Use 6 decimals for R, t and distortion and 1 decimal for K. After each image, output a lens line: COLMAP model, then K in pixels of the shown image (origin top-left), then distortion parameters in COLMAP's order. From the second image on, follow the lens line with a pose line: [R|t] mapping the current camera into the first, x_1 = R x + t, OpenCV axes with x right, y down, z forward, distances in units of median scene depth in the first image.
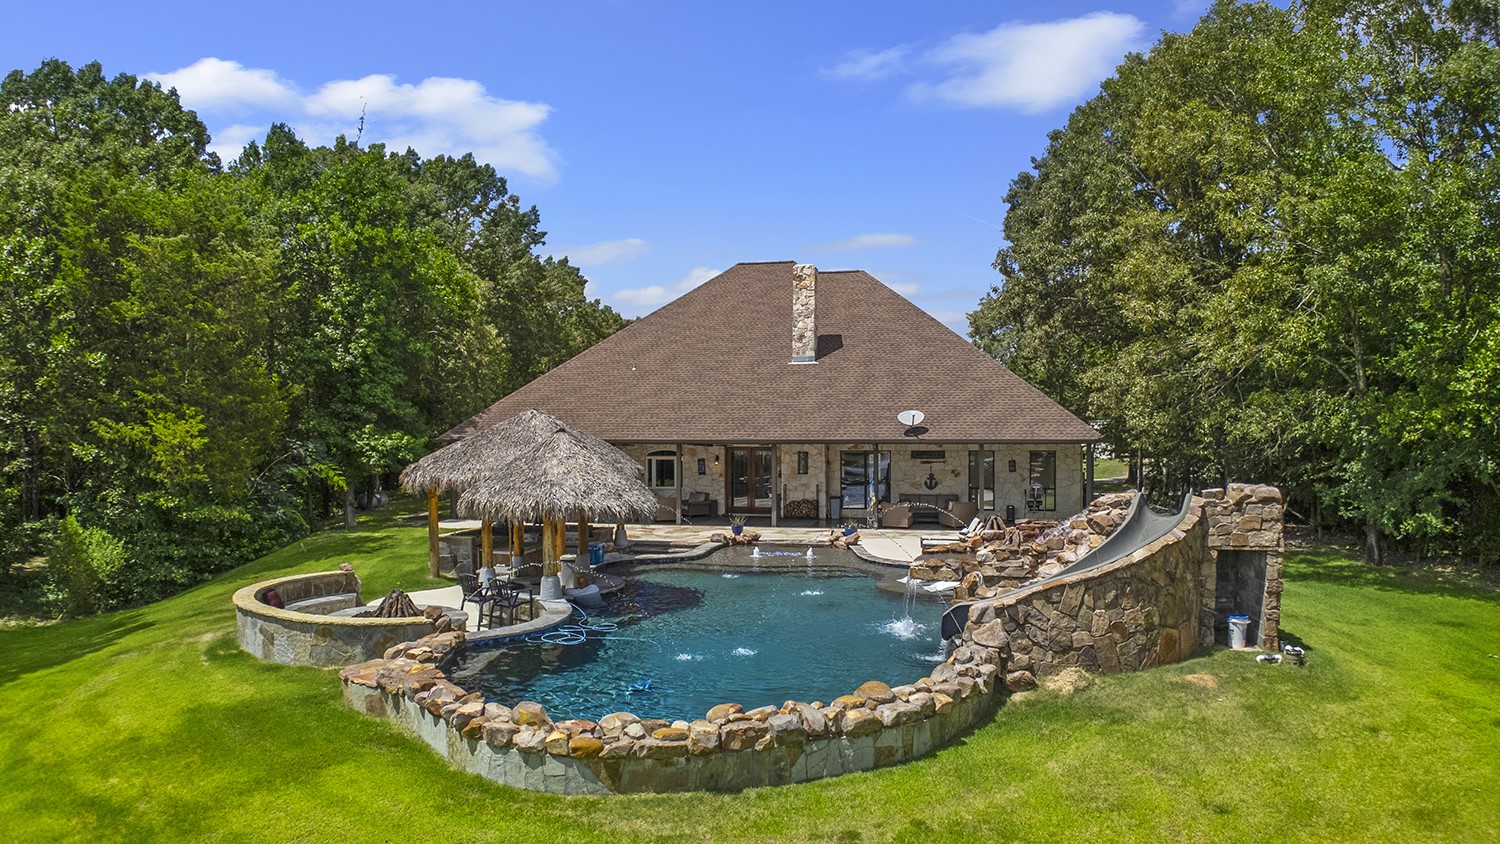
lens RADIAL K [[891.3, 0, 750.0], [0, 891.3, 422.0], [0, 0, 1]] dist [-0.158881, 0.000430]
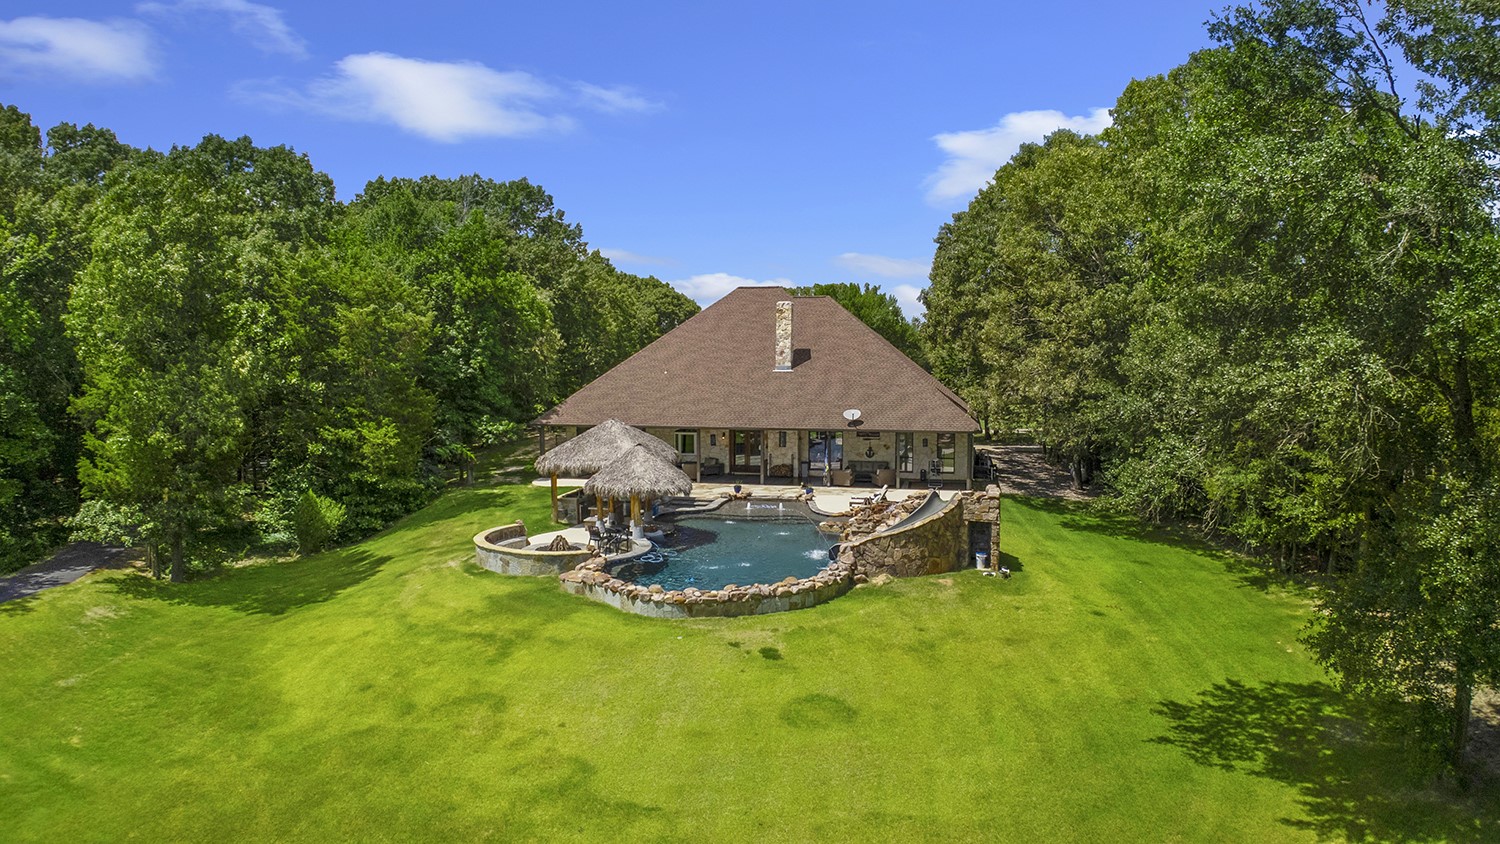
lens RADIAL K [[891.3, 0, 750.0], [0, 891.3, 422.0], [0, 0, 1]] dist [-0.158881, 0.000430]
pose [[0.999995, 0.000198, -0.003125, 0.014589], [0.000087, 0.995846, 0.091053, -0.162308], [0.003130, -0.091053, 0.995841, -0.642079]]
